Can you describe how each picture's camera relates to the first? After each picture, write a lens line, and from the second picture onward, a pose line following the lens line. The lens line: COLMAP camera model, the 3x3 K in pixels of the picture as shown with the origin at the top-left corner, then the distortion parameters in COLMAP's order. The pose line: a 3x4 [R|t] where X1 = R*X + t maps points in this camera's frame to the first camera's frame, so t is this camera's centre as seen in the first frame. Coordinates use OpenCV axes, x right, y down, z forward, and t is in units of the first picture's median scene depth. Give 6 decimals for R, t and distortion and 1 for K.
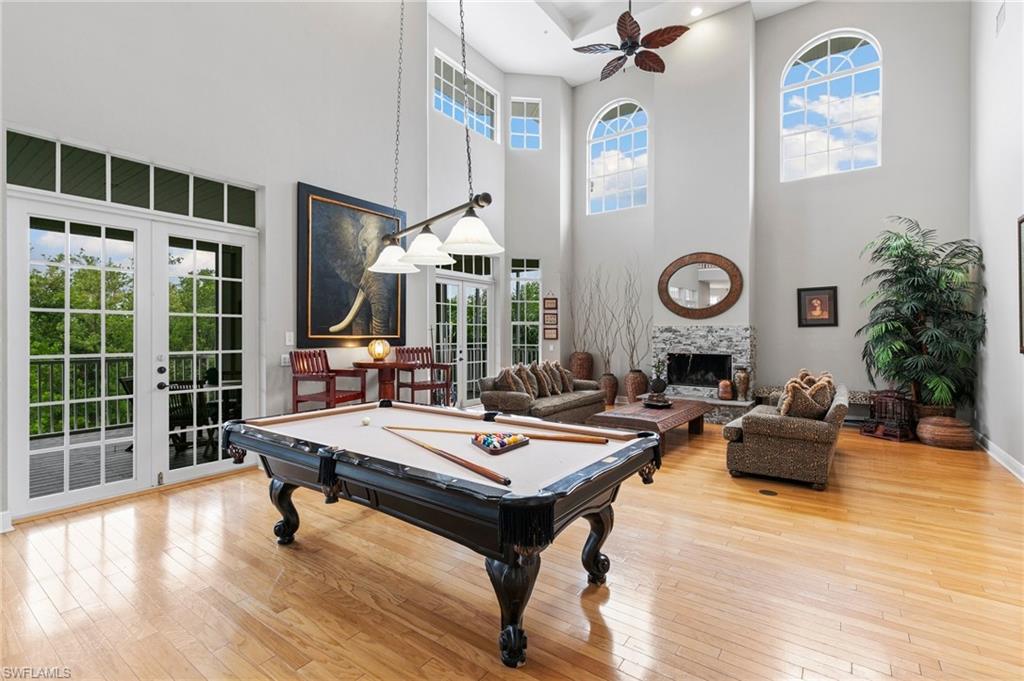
lens RADIAL K [[461.8, 0, 506.6], [0, 461.8, 334.7], [0, 0, 1]] dist [0.004165, -0.000236]
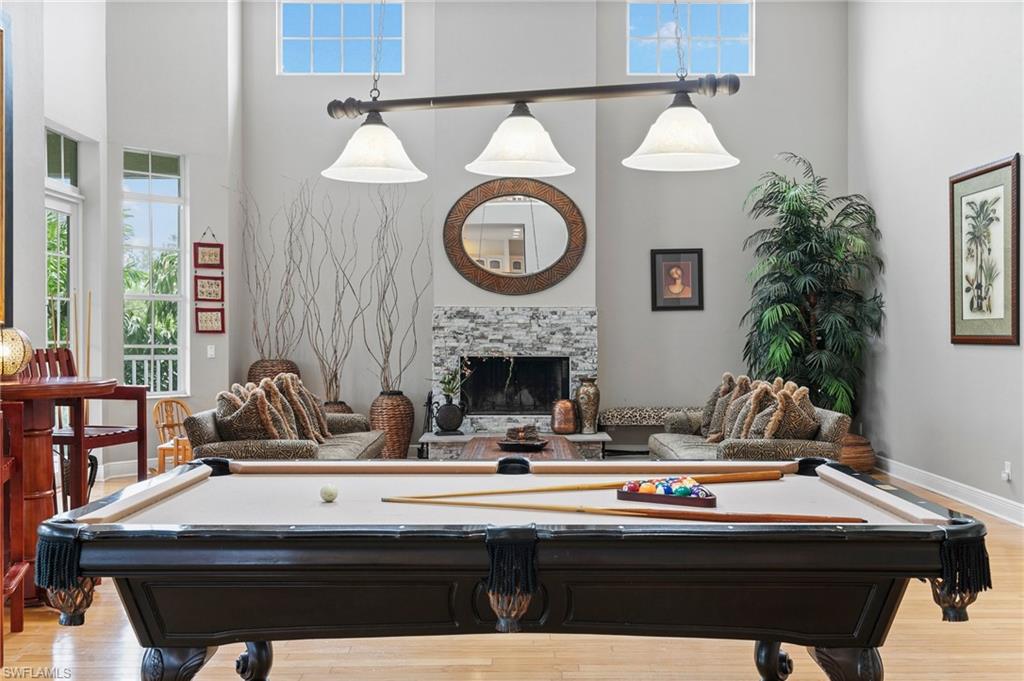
lens RADIAL K [[980.1, 0, 512.2], [0, 980.1, 338.2], [0, 0, 1]] dist [-0.004811, 0.000000]
pose [[0.805789, -0.005197, 0.592180, -0.305517], [0.000639, 0.999969, 0.007907, 0.009885], [-0.592202, -0.005993, 0.805767, 0.041899]]
